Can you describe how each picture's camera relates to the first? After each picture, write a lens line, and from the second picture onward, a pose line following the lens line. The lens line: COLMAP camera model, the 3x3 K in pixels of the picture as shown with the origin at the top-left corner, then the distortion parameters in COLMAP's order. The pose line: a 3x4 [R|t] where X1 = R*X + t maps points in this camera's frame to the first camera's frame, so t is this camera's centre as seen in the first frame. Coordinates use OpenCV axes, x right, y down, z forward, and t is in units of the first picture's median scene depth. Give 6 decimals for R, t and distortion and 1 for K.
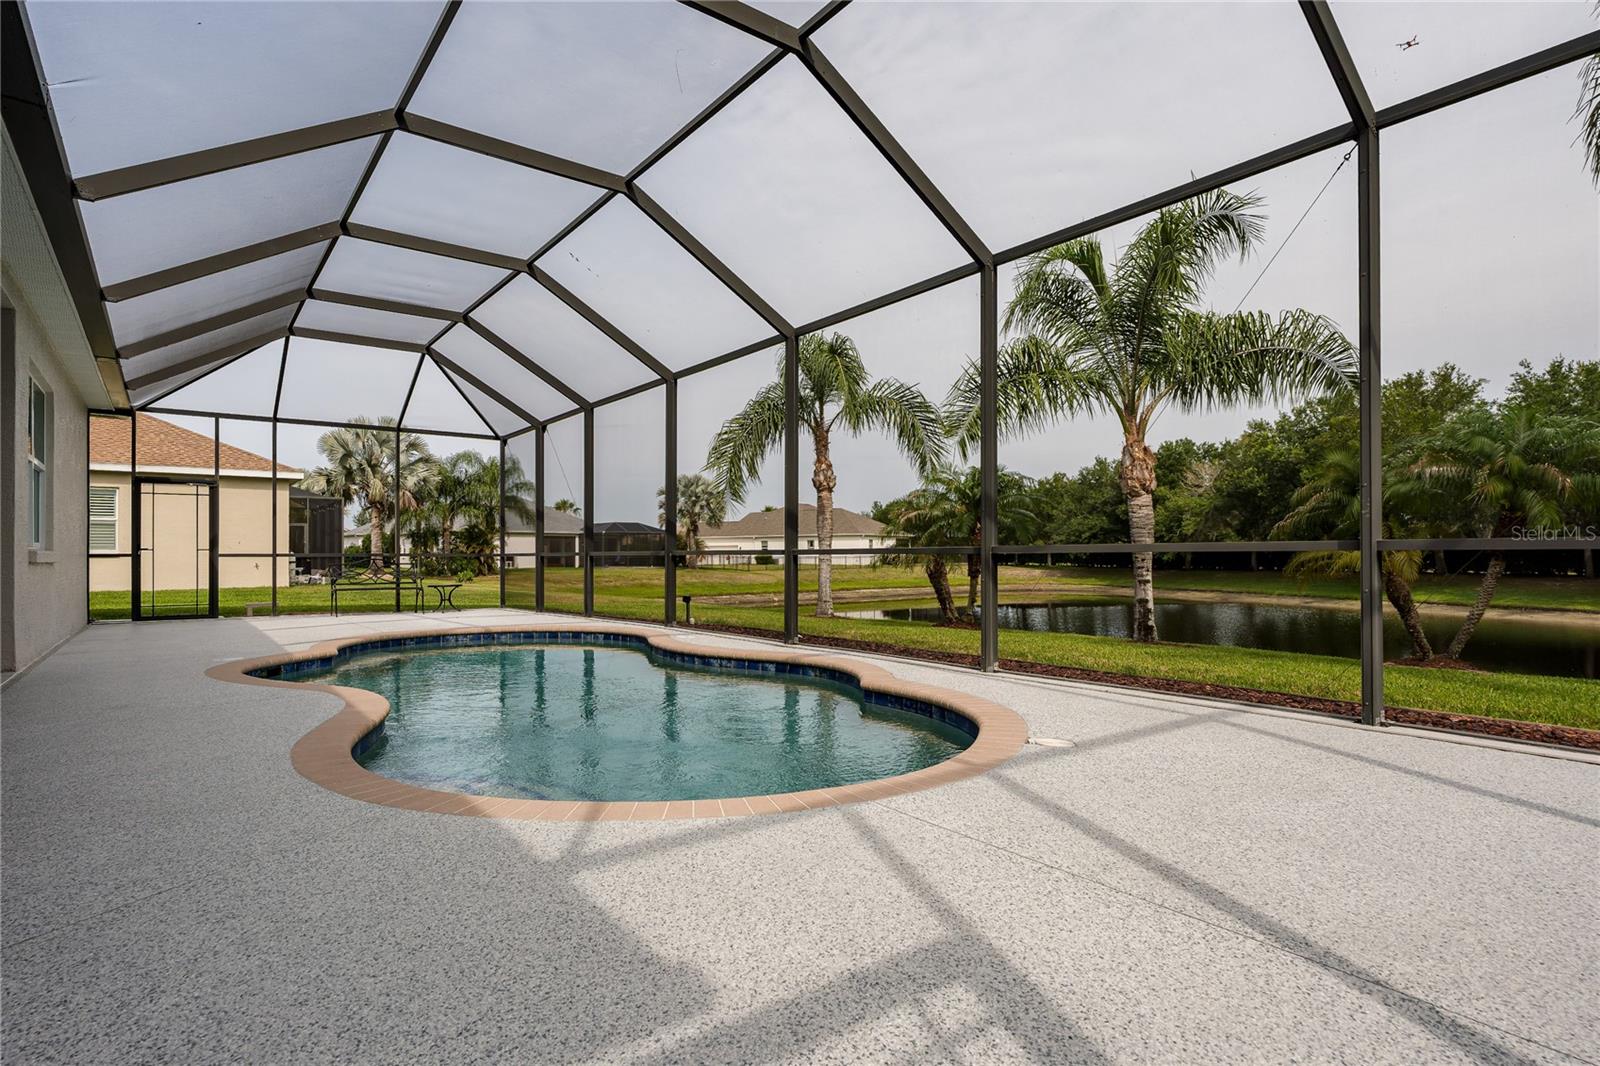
lens RADIAL K [[828.3, 0, 793.4], [0, 828.3, 519.7], [0, 0, 1]] dist [-0.004728, 0.000044]
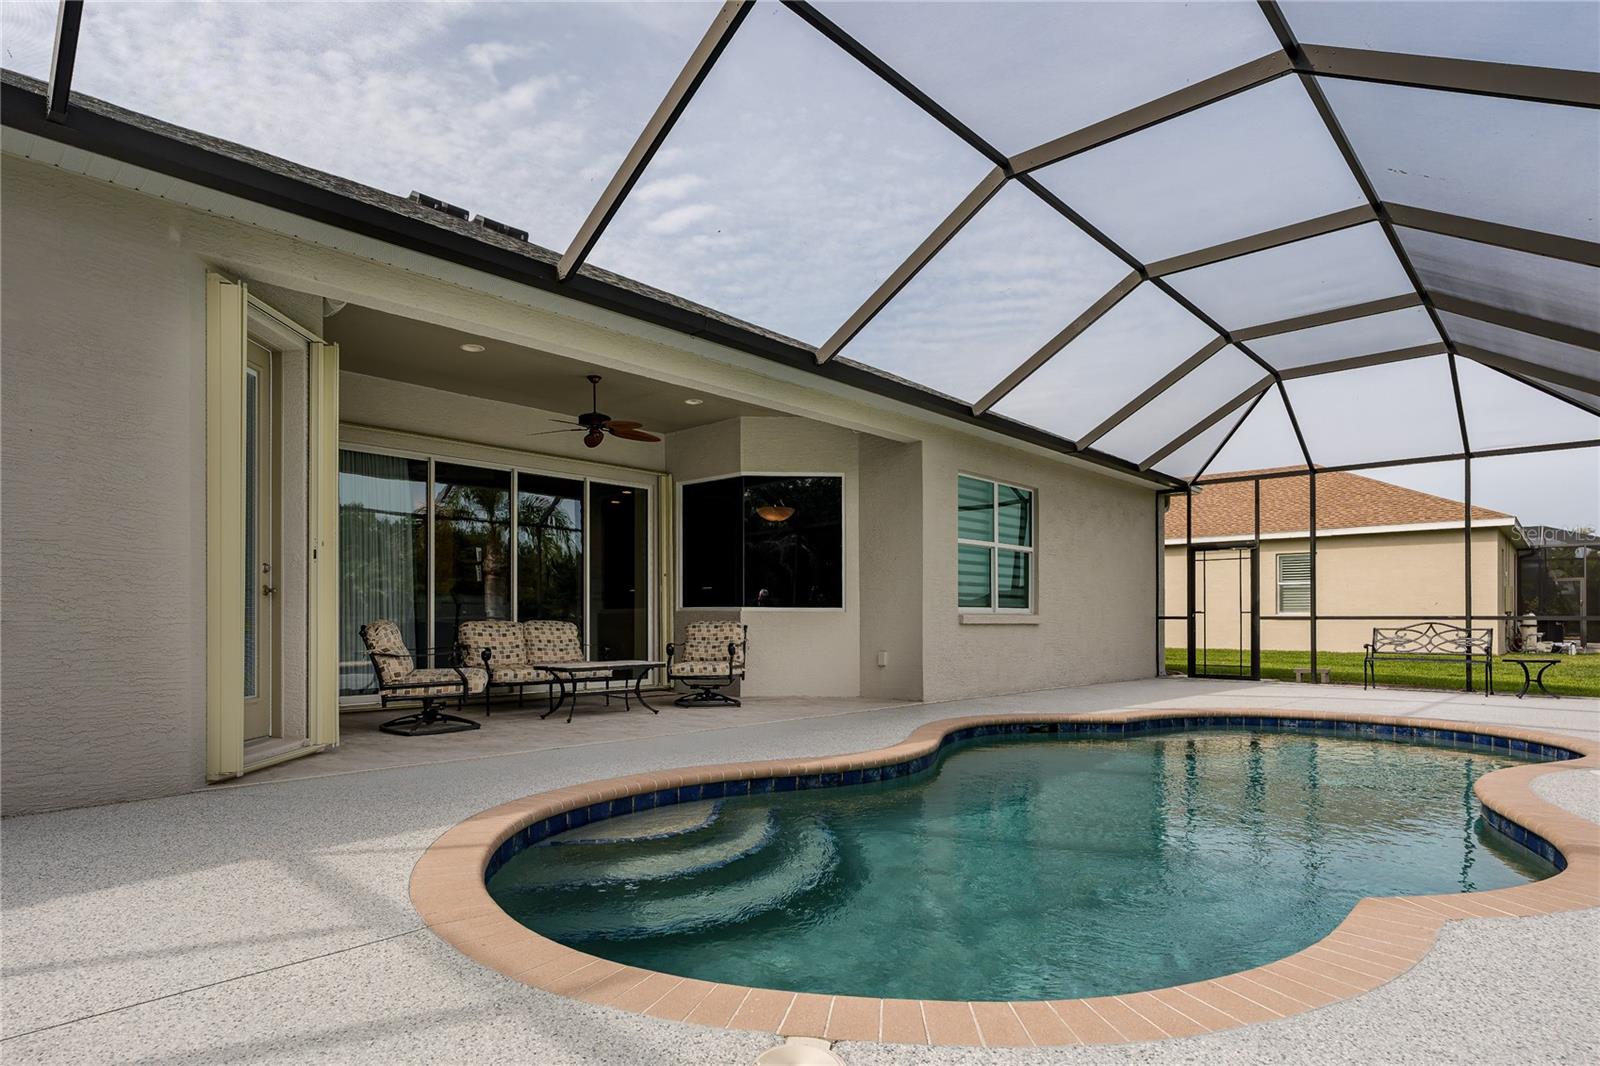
lens RADIAL K [[847.9, 0, 802.6], [0, 847.9, 611.1], [0, 0, 1]] dist [-0.000292, -0.000035]
pose [[0.178949, -0.001825, -0.983857, 0.219894], [0.039889, 0.999190, 0.005402, 0.007378], [0.983049, -0.040212, 0.178877, 0.272419]]
